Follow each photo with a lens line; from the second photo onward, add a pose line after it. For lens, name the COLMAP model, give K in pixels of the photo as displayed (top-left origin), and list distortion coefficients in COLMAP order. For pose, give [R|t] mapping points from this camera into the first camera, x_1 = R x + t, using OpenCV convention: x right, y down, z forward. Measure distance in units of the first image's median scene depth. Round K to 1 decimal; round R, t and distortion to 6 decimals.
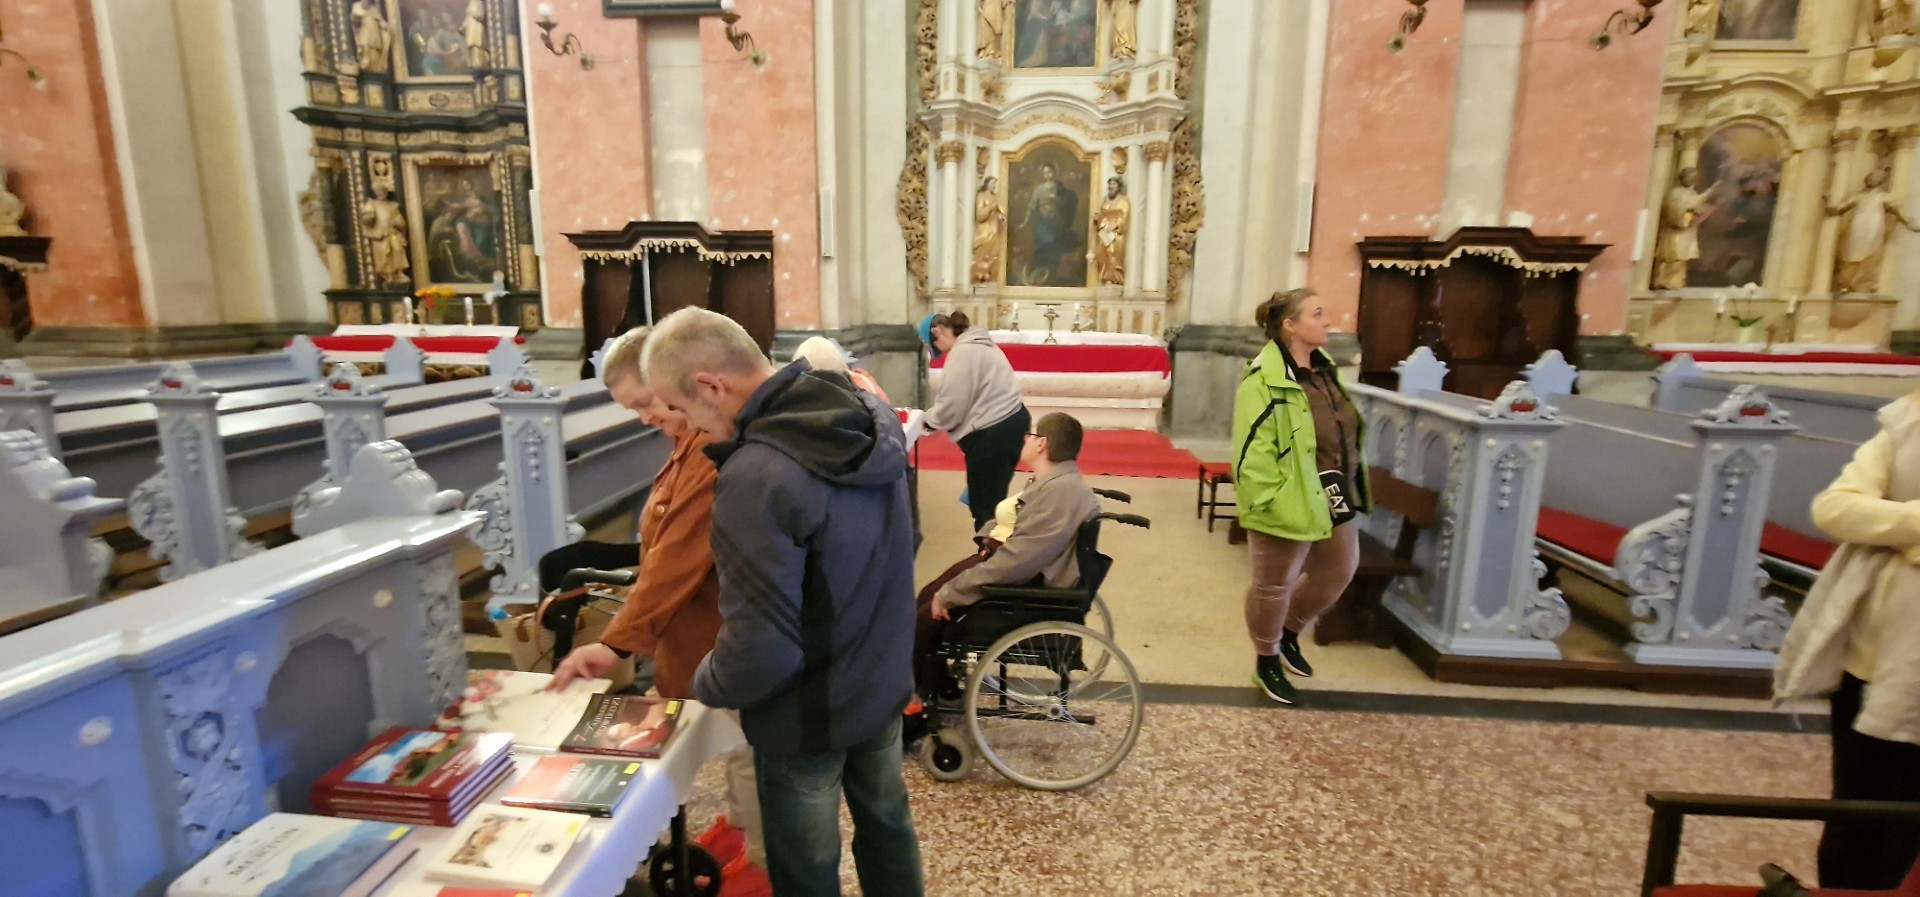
lens RADIAL K [[791.0, 0, 936.8], [0, 791.0, 442.1], [0, 0, 1]] dist [-0.001264, -0.000059]
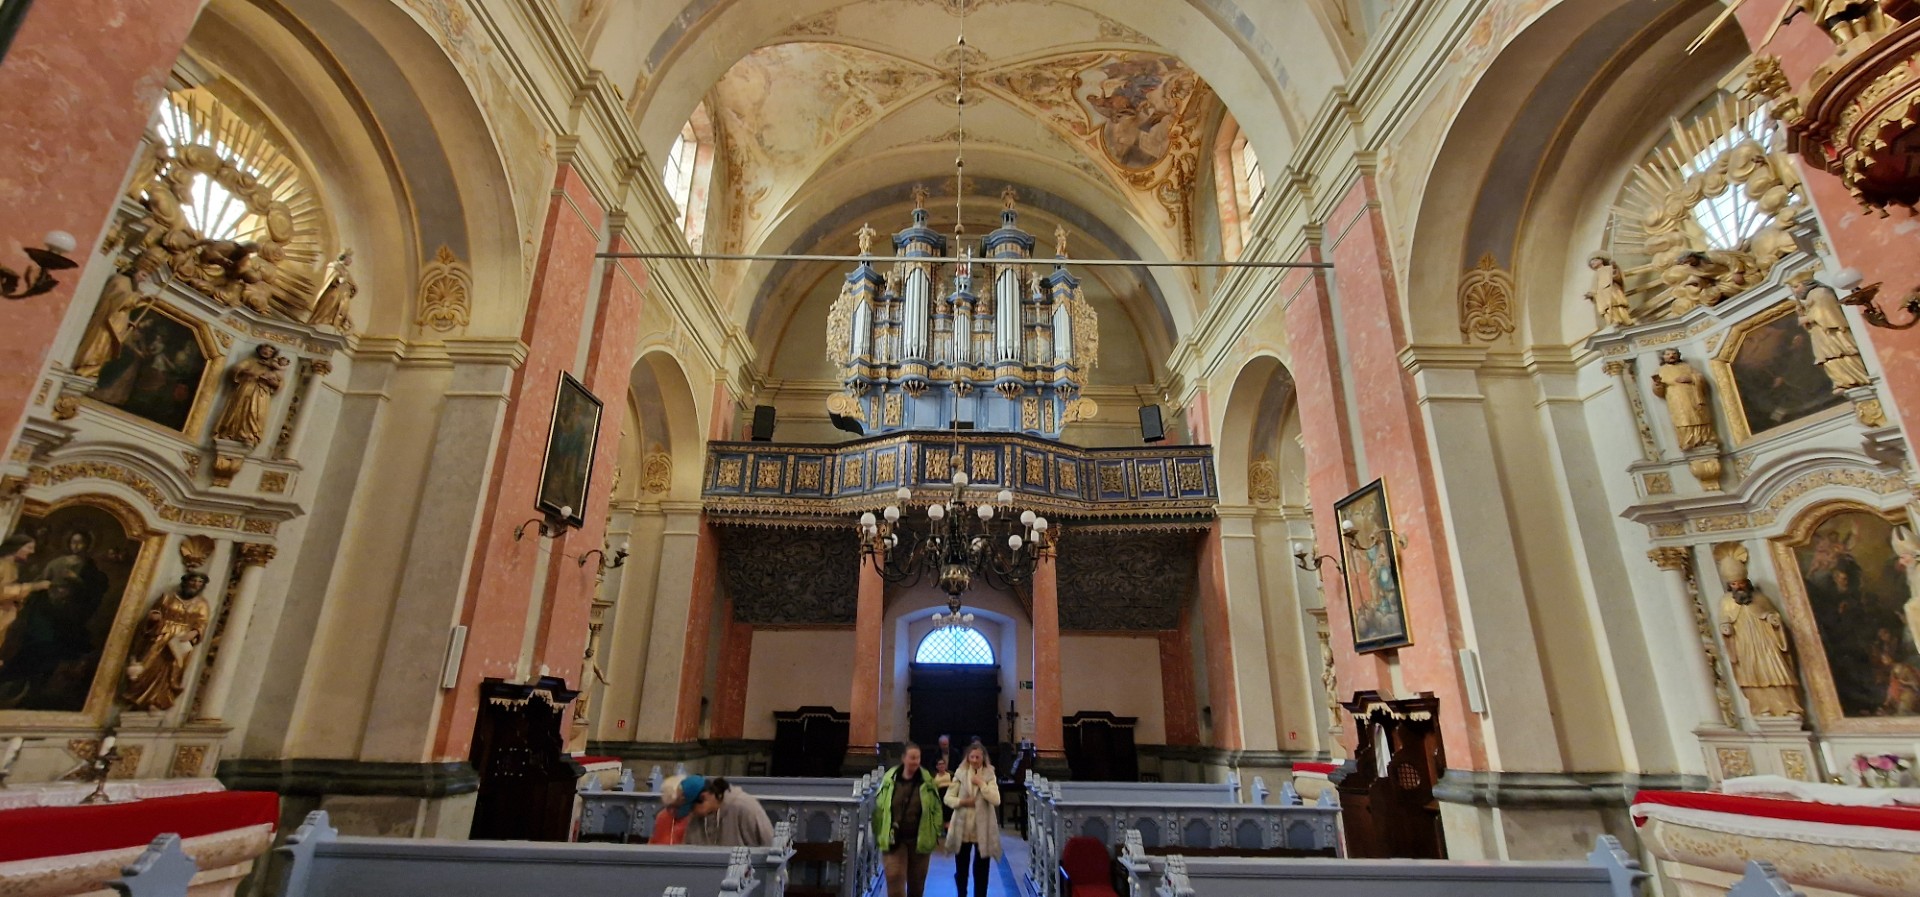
lens RADIAL K [[791.0, 0, 936.8], [0, 791.0, 442.1], [0, 0, 1]] dist [-0.001264, -0.000059]
pose [[-0.071300, 0.323966, 0.943378, -0.696006], [0.155666, 0.937811, -0.310289, -0.100717], [-0.985233, 0.124728, -0.117296, 0.365379]]
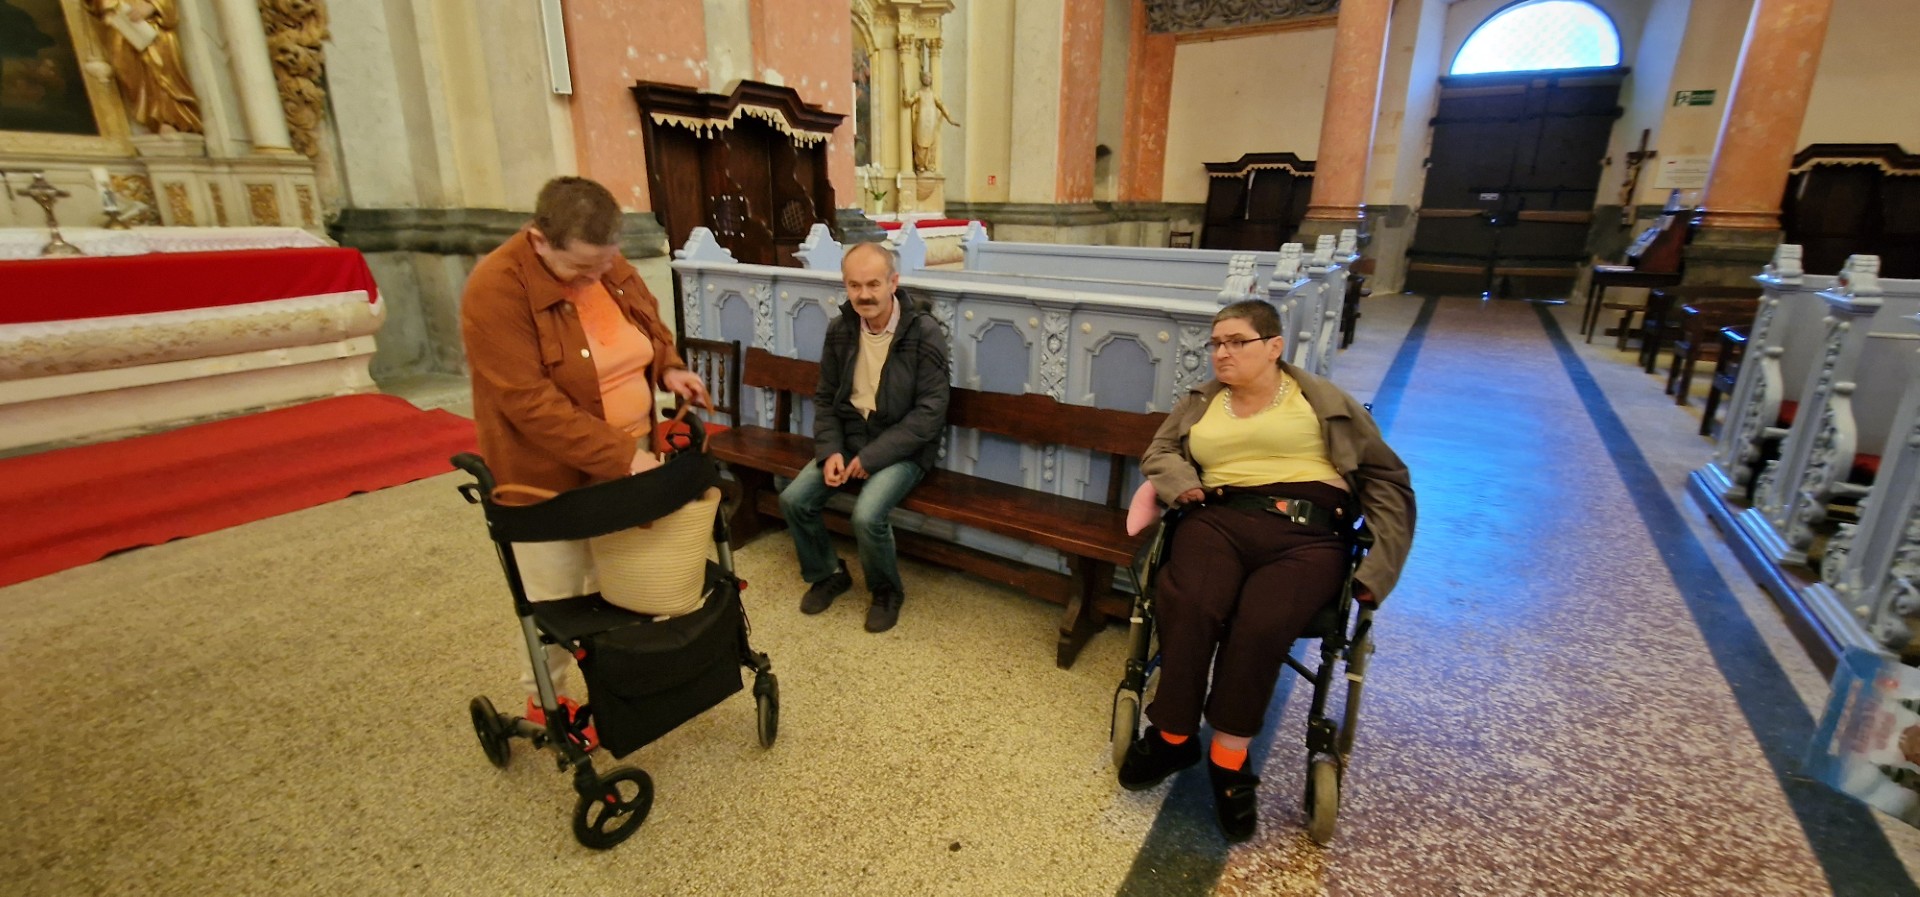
lens RADIAL K [[791.0, 0, 936.8], [0, 791.0, 442.1], [0, 0, 1]] dist [-0.001264, -0.000059]
pose [[0.468630, -0.268891, 0.841477, -0.041159], [0.150608, 0.962923, 0.223823, -0.049182], [-0.870462, 0.021843, 0.491751, 0.351964]]
